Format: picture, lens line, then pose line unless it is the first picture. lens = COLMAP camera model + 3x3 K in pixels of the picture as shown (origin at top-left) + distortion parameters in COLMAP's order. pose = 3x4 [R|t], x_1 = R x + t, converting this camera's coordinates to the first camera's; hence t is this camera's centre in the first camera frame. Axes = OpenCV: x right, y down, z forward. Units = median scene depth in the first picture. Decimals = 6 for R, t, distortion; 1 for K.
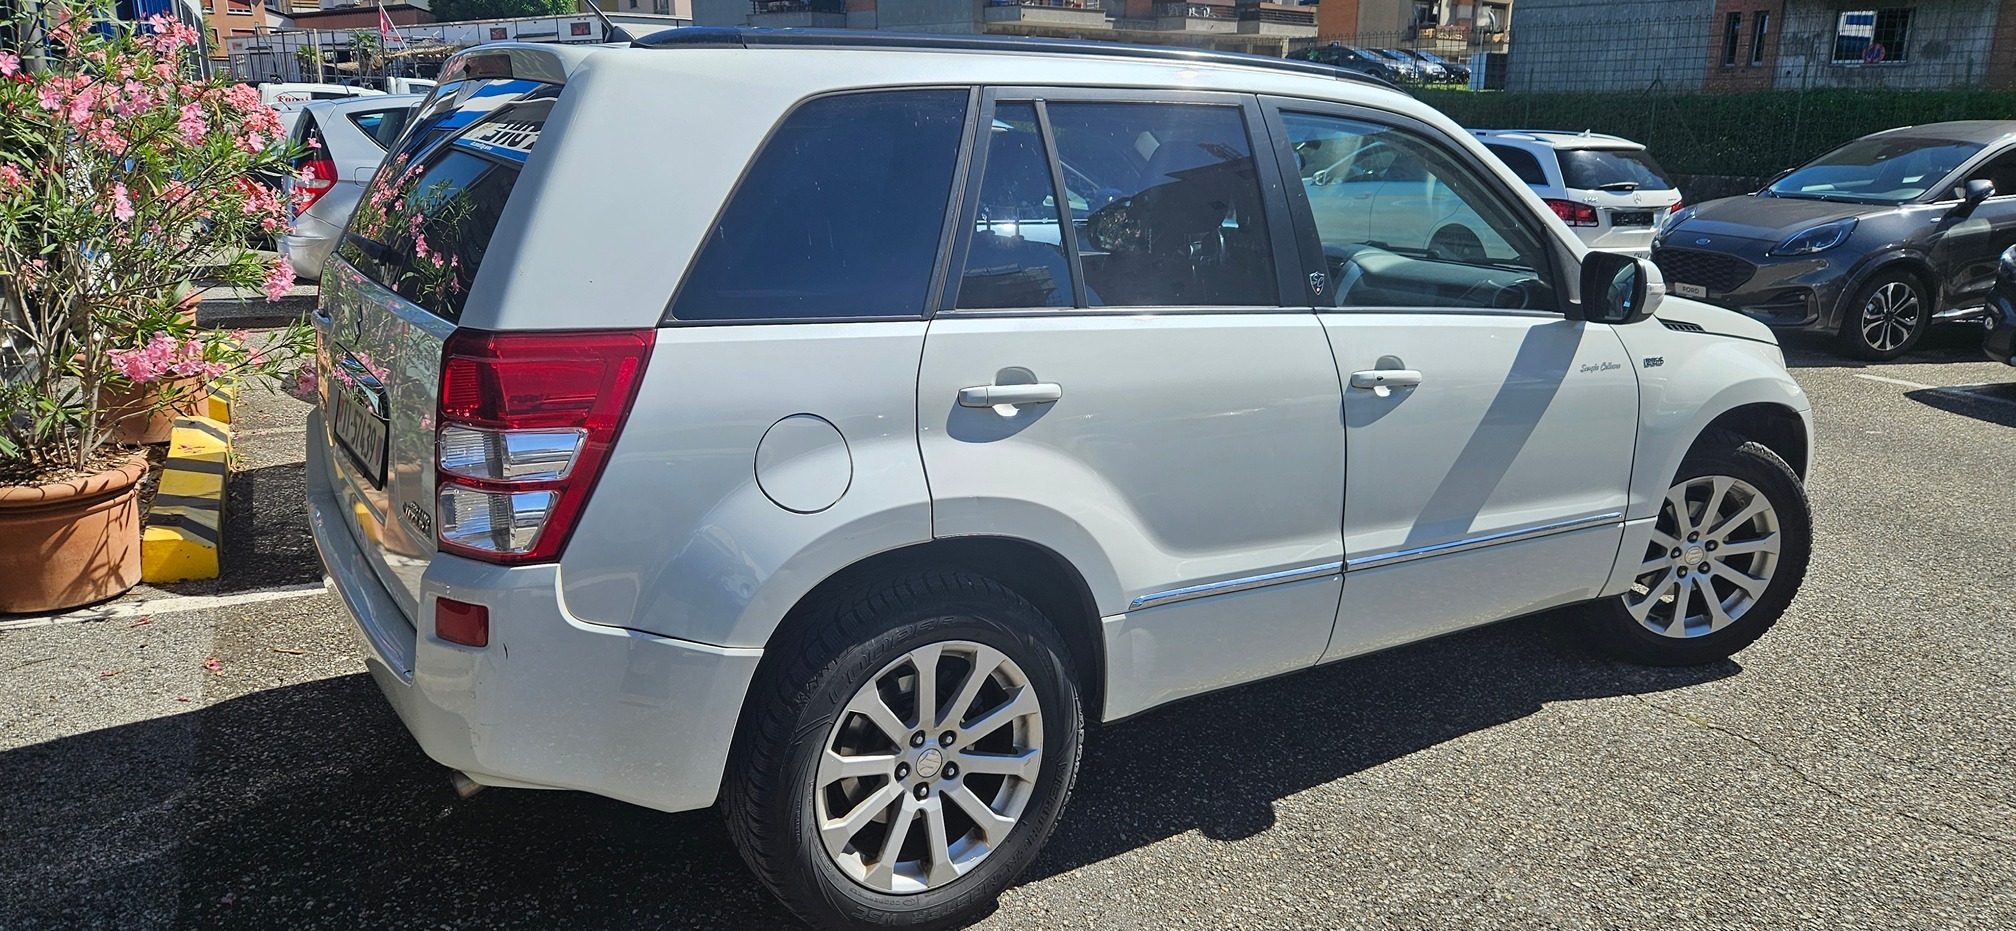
lens RADIAL K [[1349.6, 0, 1013.4], [0, 1349.6, 422.1], [0, 0, 1]] dist [0.051204, -0.001946]
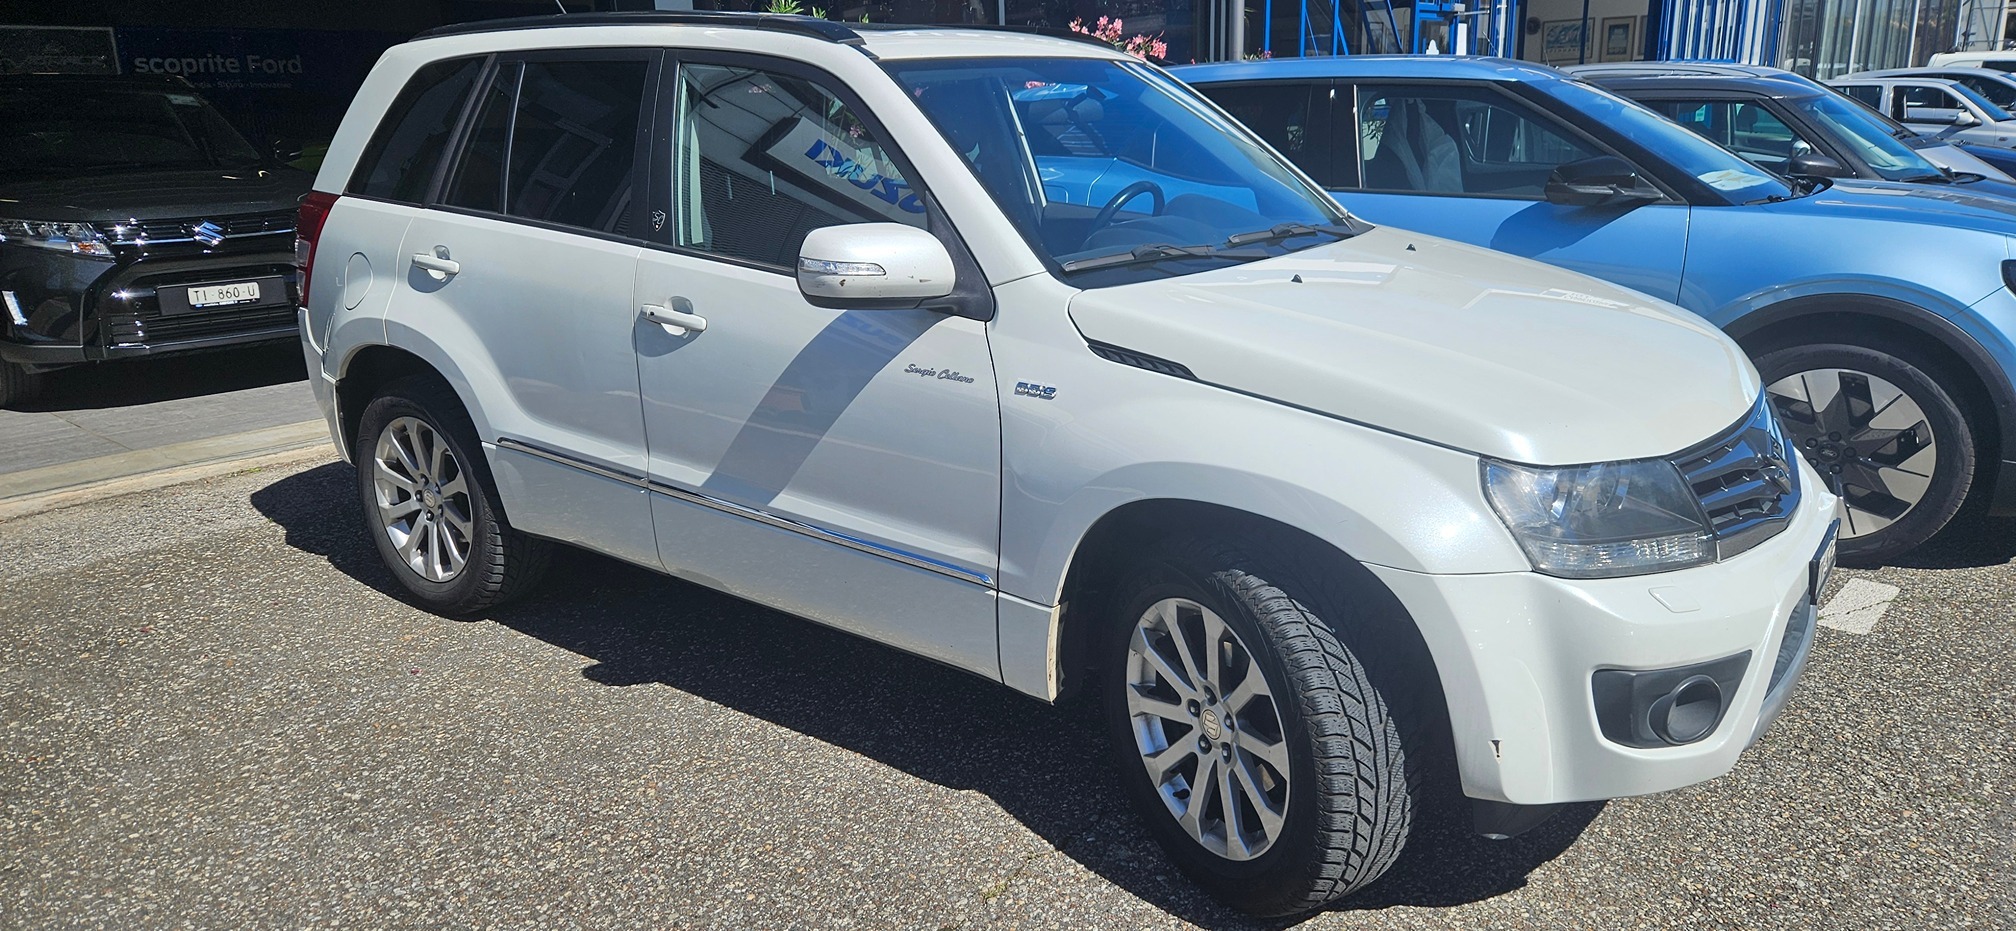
lens RADIAL K [[1349.6, 0, 1013.4], [0, 1349.6, 422.1], [0, 0, 1]] dist [0.051204, -0.001946]
pose [[0.357342, 0.211288, -0.909760, 1.237530], [-0.180204, 0.971370, 0.154814, -0.150994], [0.916424, 0.108621, 0.385186, 0.785558]]
